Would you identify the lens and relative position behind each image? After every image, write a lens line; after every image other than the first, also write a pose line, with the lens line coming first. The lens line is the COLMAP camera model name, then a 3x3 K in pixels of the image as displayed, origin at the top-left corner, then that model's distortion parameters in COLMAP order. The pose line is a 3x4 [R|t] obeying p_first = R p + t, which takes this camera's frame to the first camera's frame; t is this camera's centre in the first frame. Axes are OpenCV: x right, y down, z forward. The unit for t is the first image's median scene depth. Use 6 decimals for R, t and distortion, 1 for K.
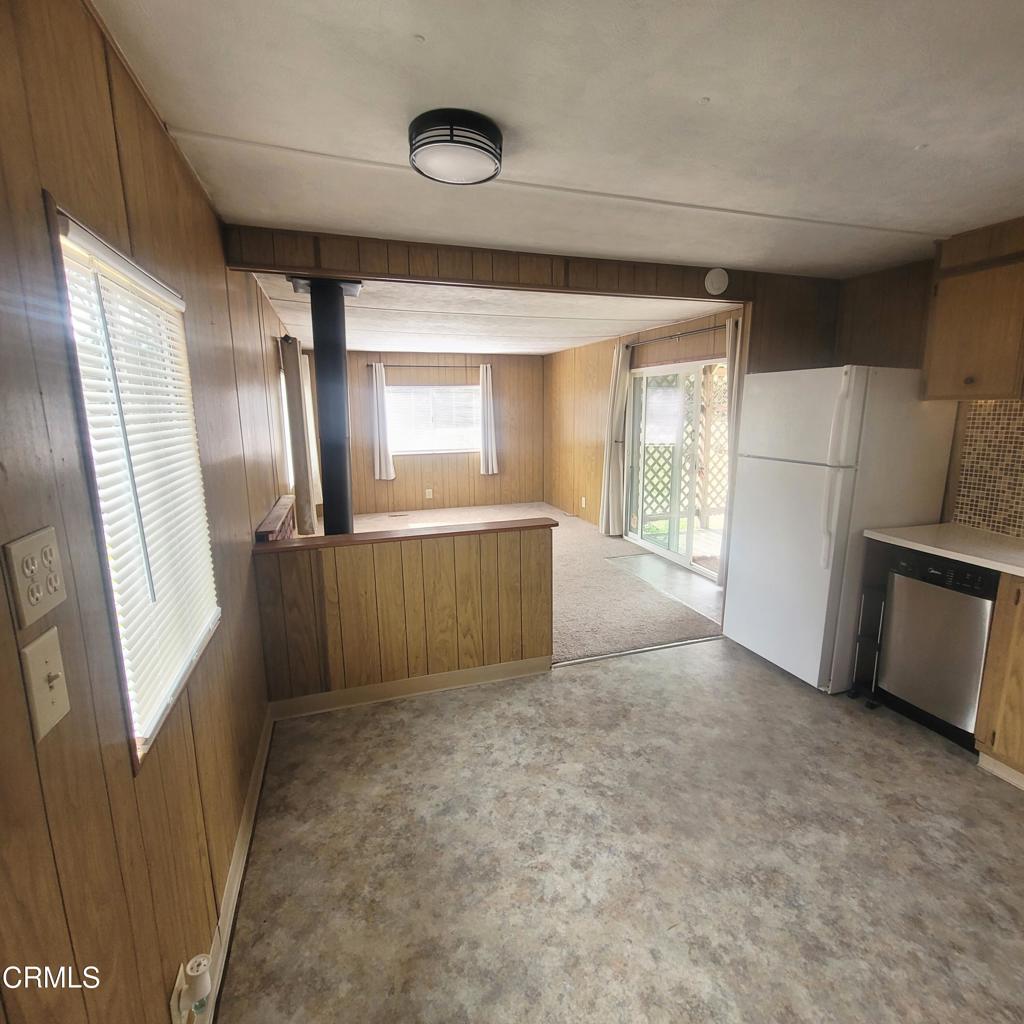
lens RADIAL K [[540.8, 0, 512.2], [0, 540.8, 510.1], [0, 0, 1]] dist [0.005491, -0.004848]
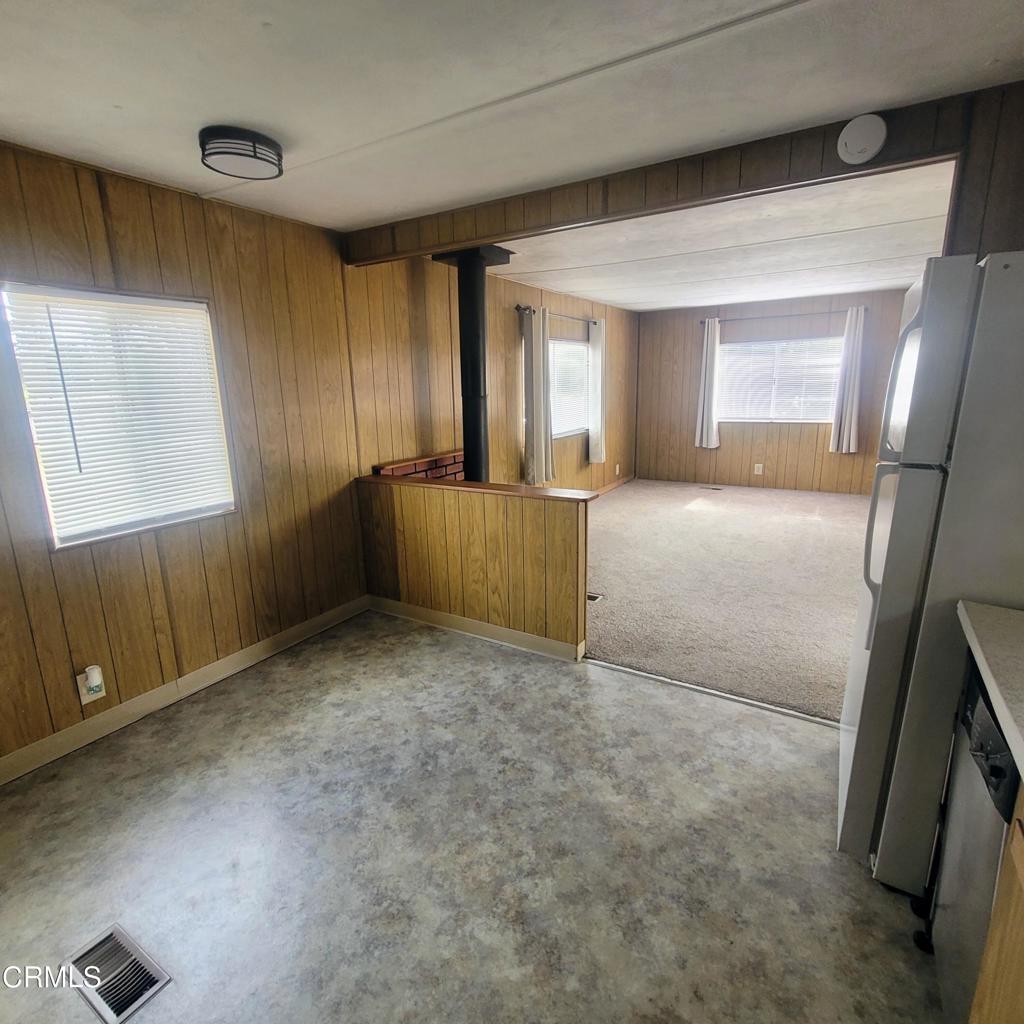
lens RADIAL K [[540.8, 0, 474.7], [0, 540.8, 506.1], [0, 0, 1]] dist [0.005491, -0.004848]
pose [[0.635885, 0.168201, -0.753232, 0.770508], [-0.125475, 0.985509, 0.114142, -0.050195], [0.761516, 0.021931, 0.647775, 0.372973]]
